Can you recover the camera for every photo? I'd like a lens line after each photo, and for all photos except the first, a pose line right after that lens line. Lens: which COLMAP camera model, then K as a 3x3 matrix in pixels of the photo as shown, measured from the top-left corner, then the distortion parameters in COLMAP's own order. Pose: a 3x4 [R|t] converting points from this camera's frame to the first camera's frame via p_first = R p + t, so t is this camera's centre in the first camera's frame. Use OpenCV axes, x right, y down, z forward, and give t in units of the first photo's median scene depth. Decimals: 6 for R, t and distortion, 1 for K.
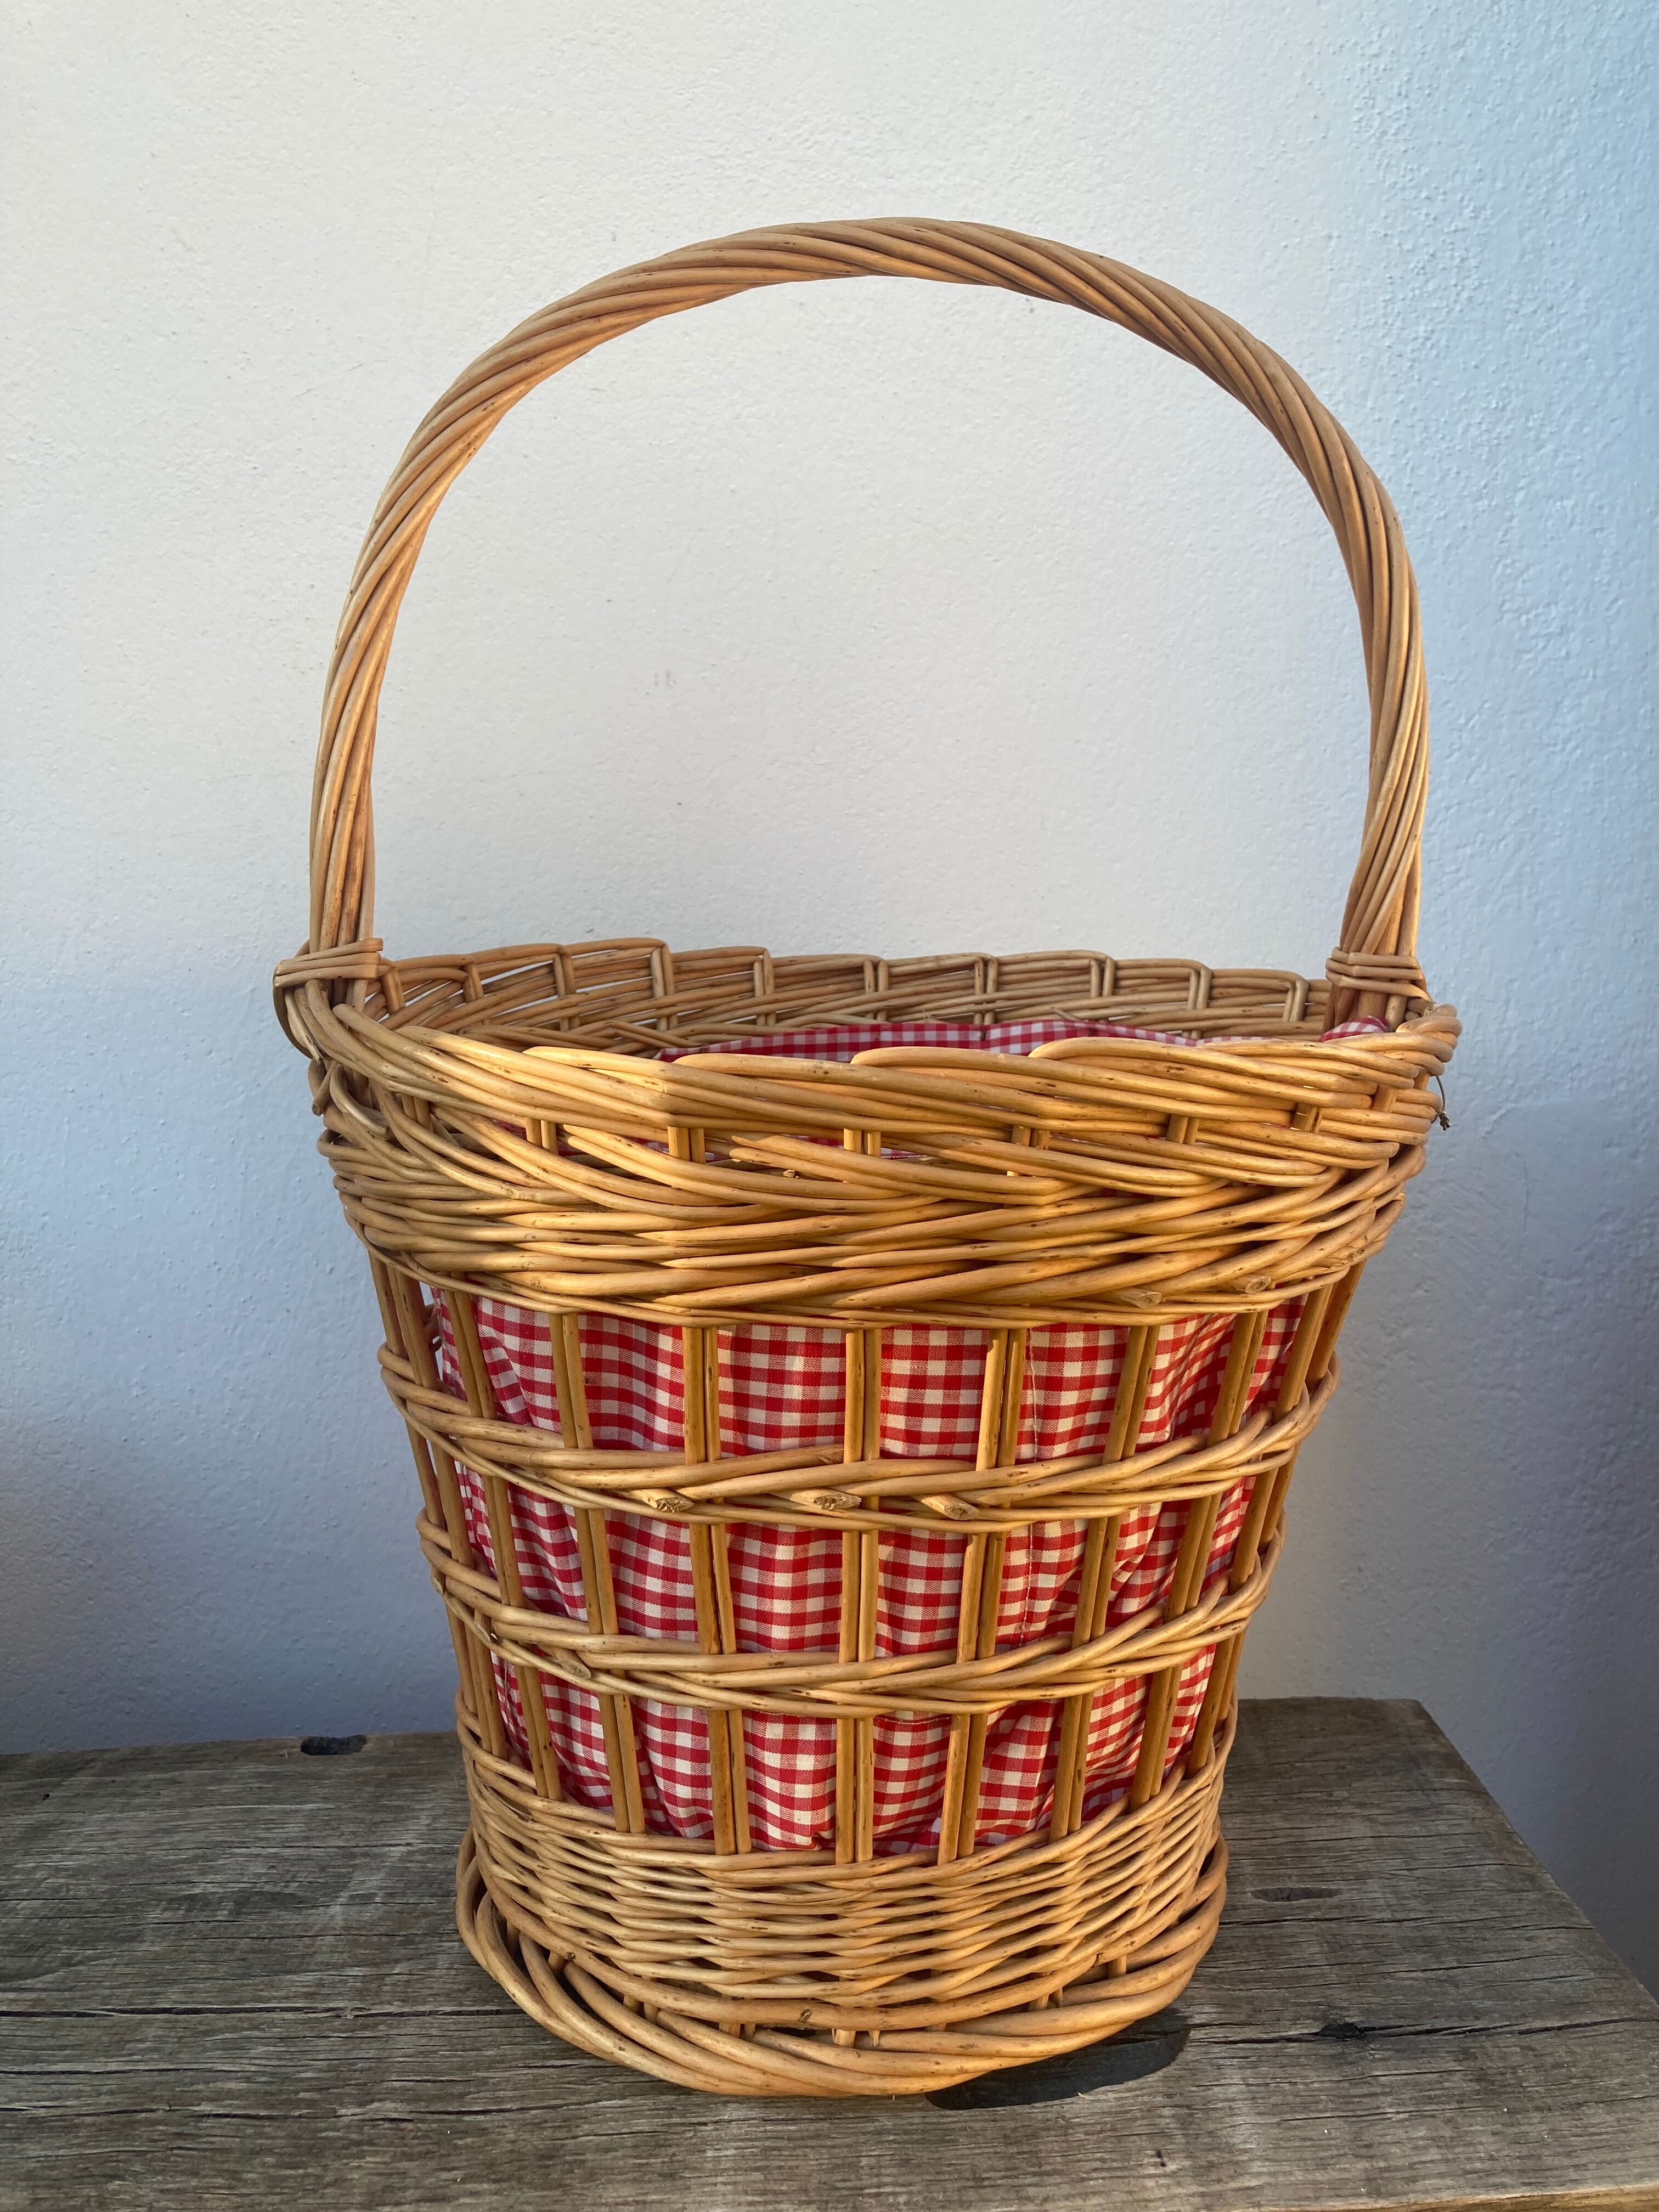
lens RADIAL K [[1833.1, 0, 826.6], [0, 1833.1, 1086.6], [0, 0, 1]] dist [-0.012002, 0.045718]
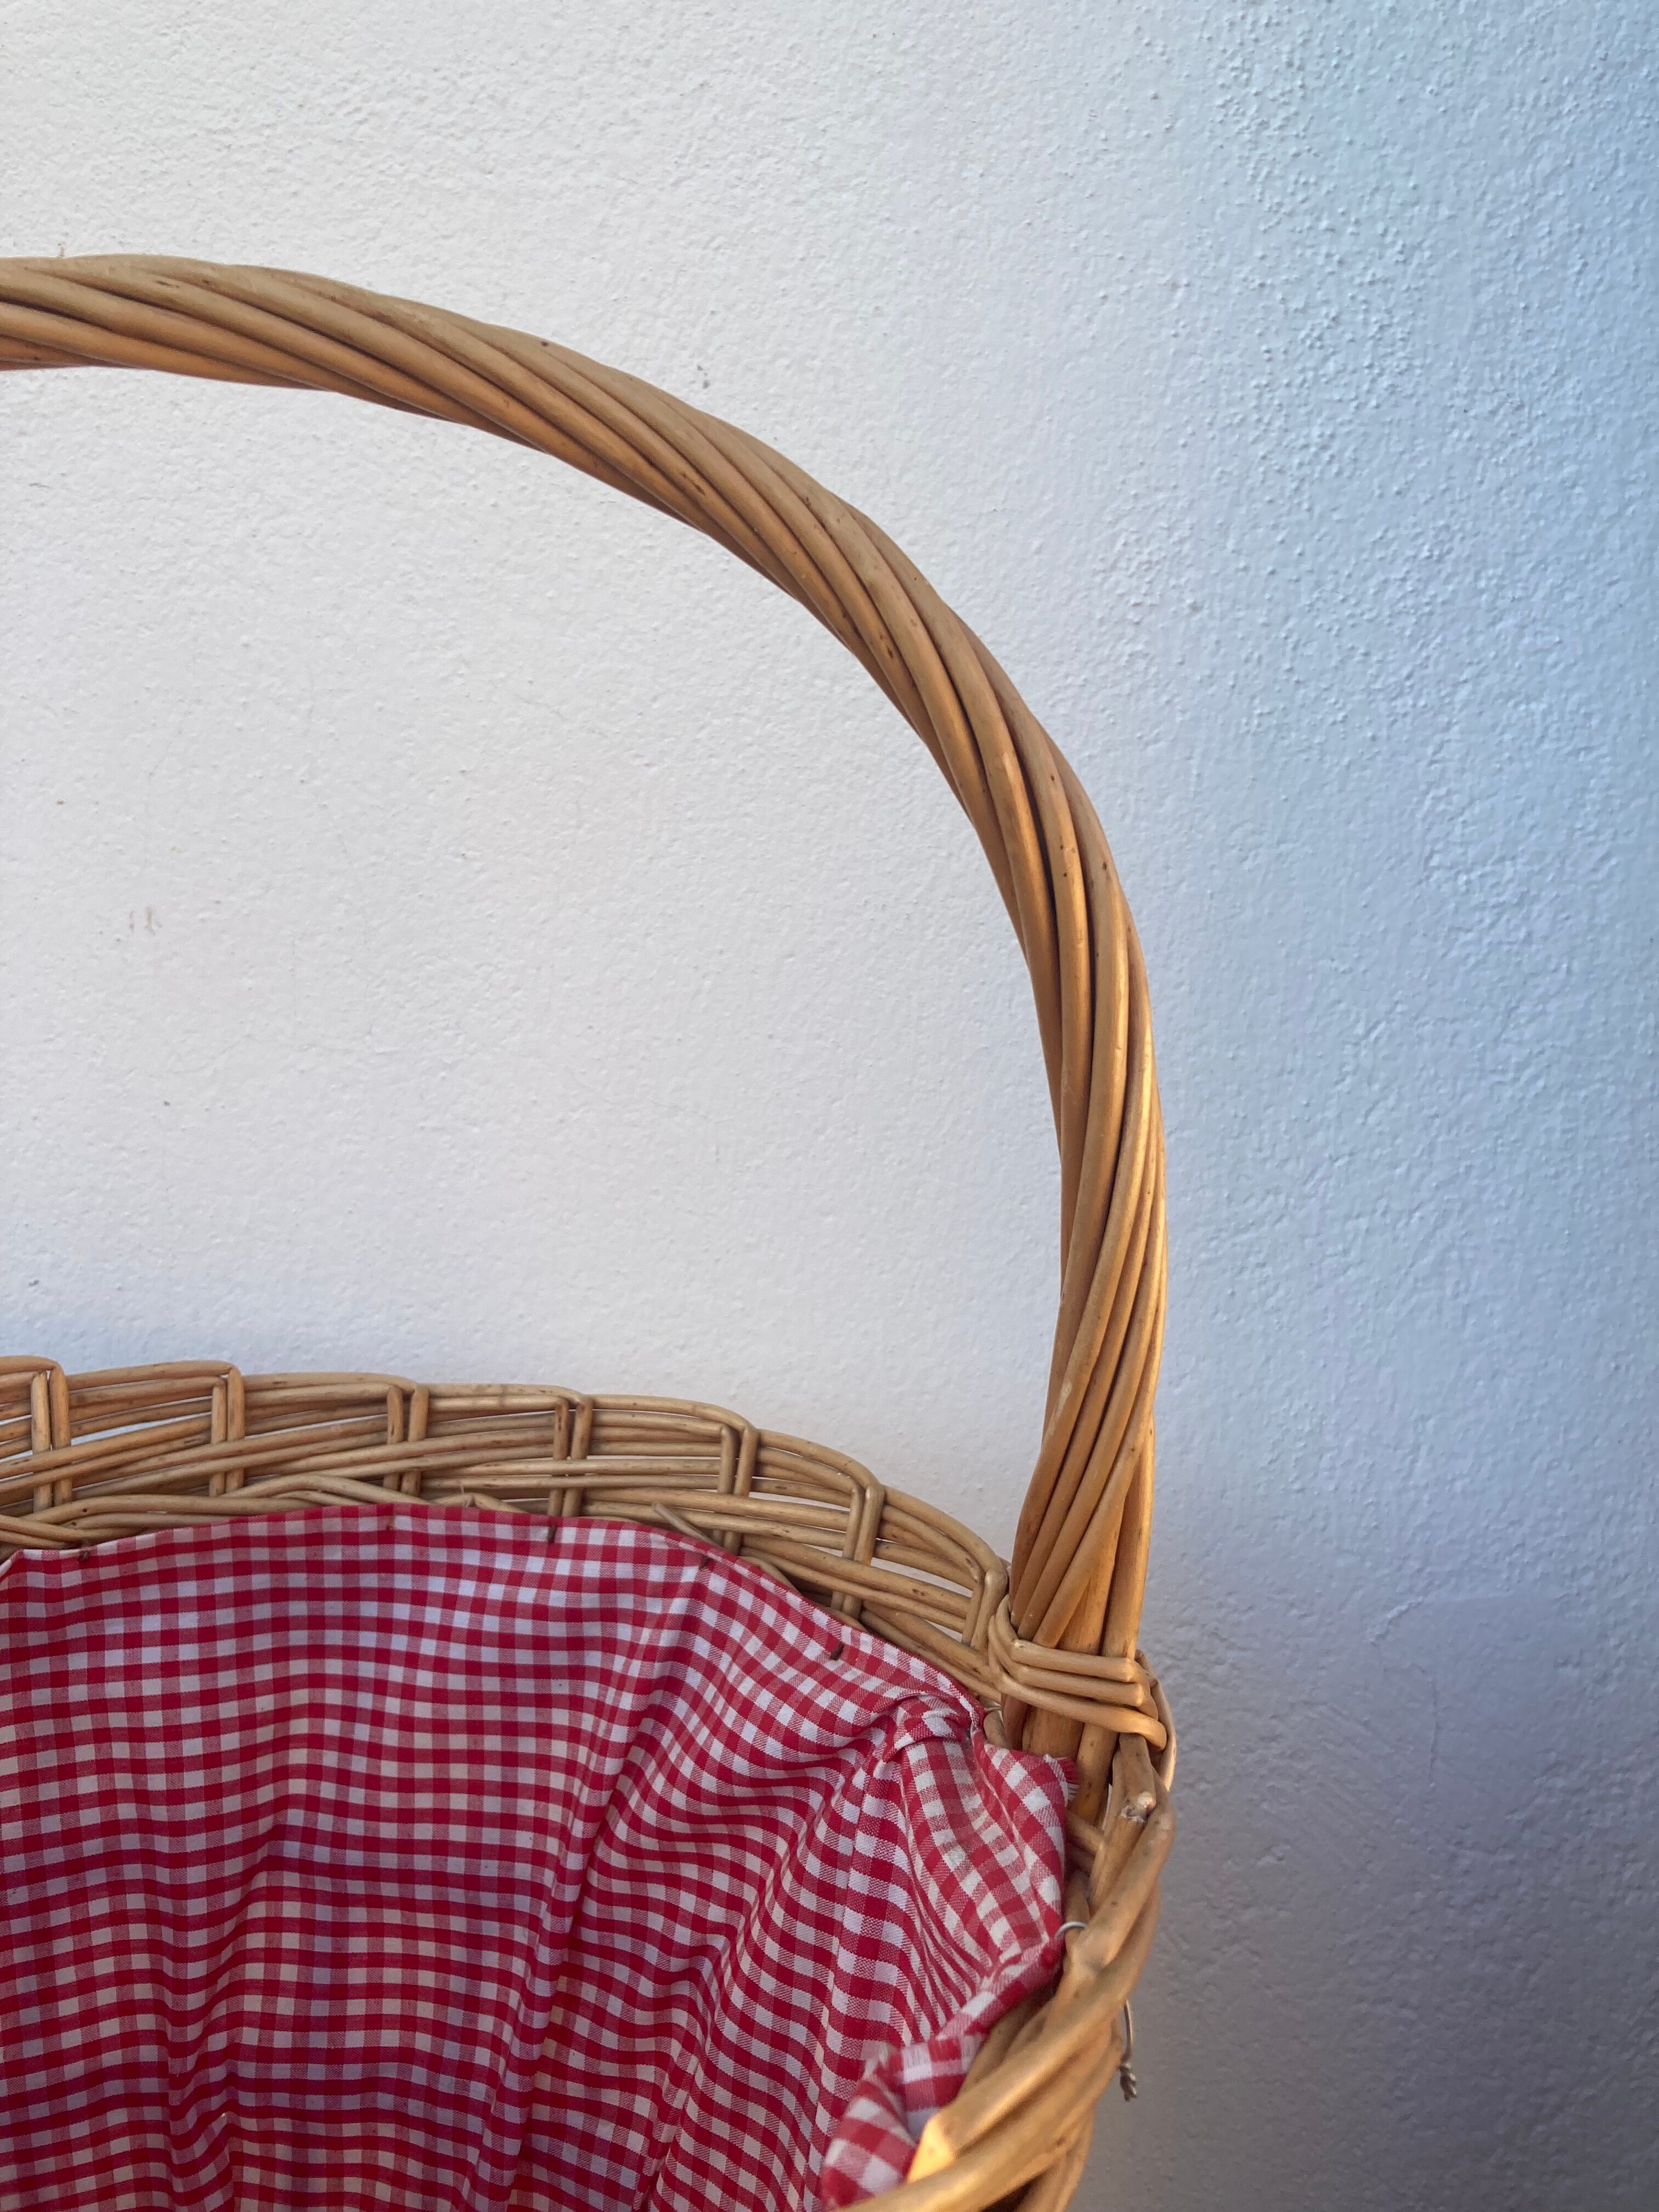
lens RADIAL K [[1833.1, 0, 826.6], [0, 1833.1, 1086.6], [0, 0, 1]] dist [-0.012002, 0.045718]
pose [[0.998331, 0.044919, -0.036311, 0.262324], [-0.044662, 0.998971, 0.007856, -0.254532], [0.036626, -0.006221, 0.999310, 0.491845]]
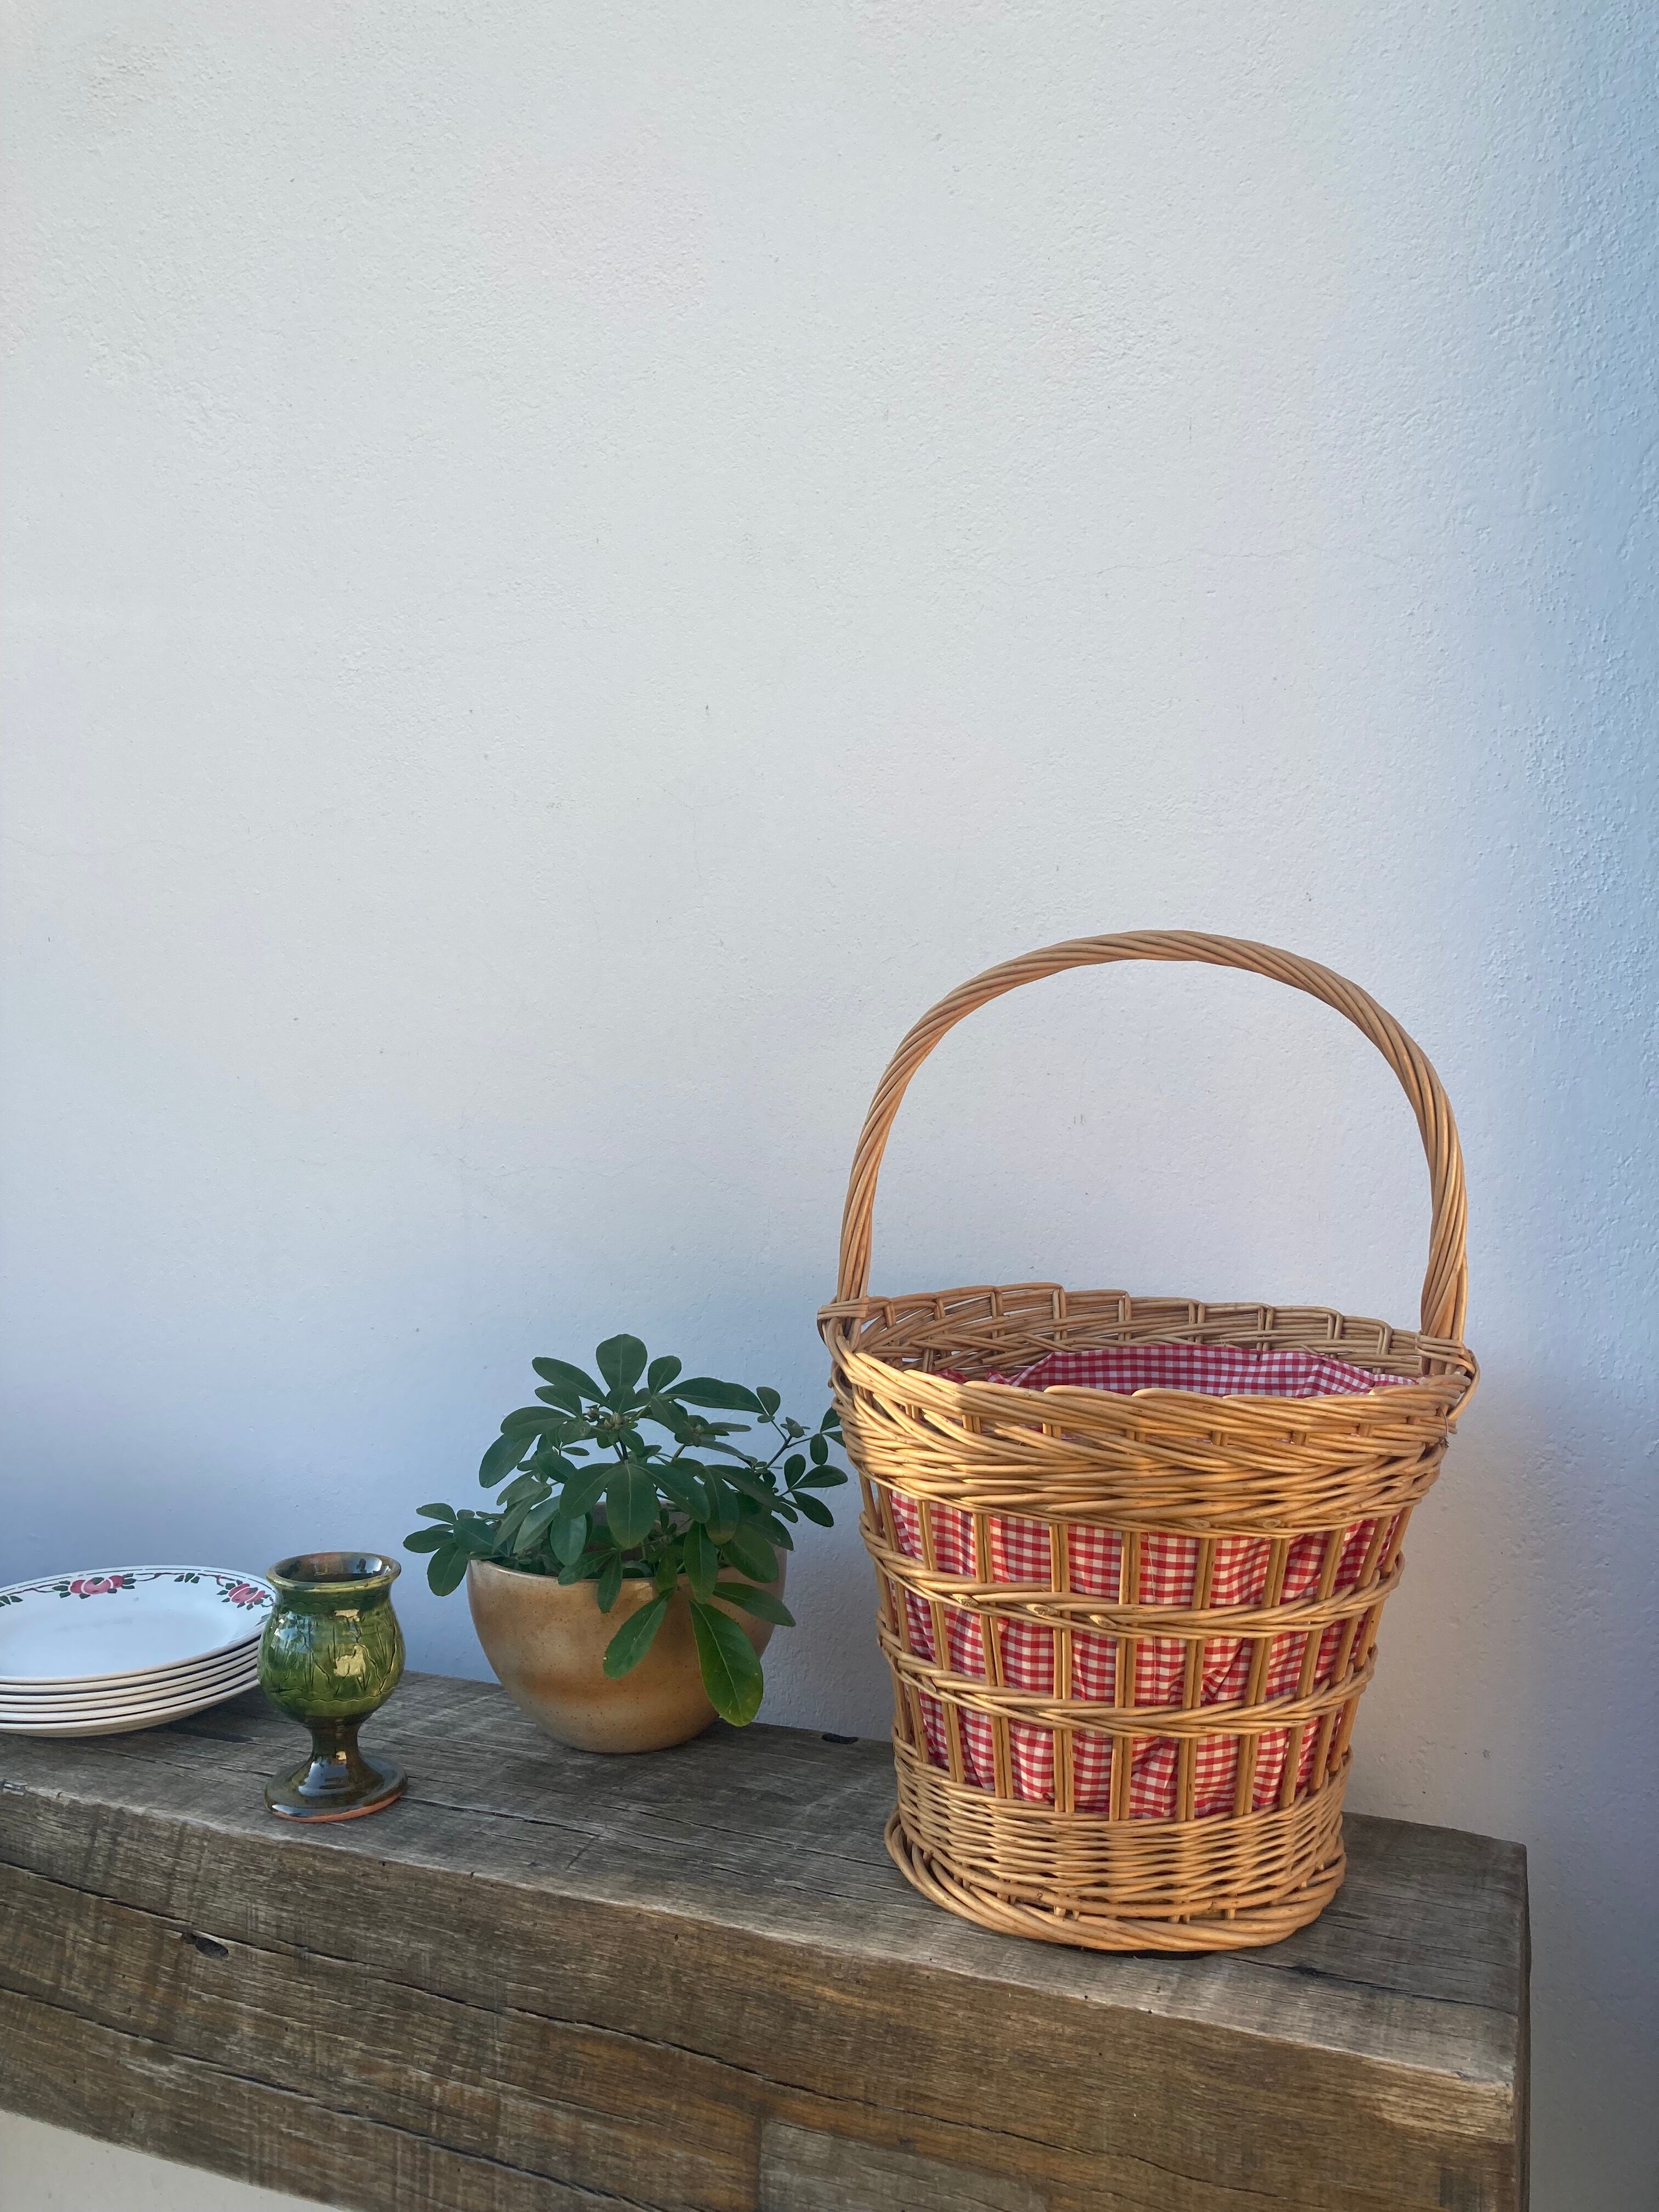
lens RADIAL K [[1785.1, 0, 813.1], [0, 1785.1, 1075.3], [0, 0, 1]] dist [-0.002469, -0.002603]
pose [[0.927126, 0.013311, -0.374513, 0.407880], [-0.058429, 0.992282, -0.109376, -0.104883], [0.370167, 0.123288, 0.920748, -0.799240]]
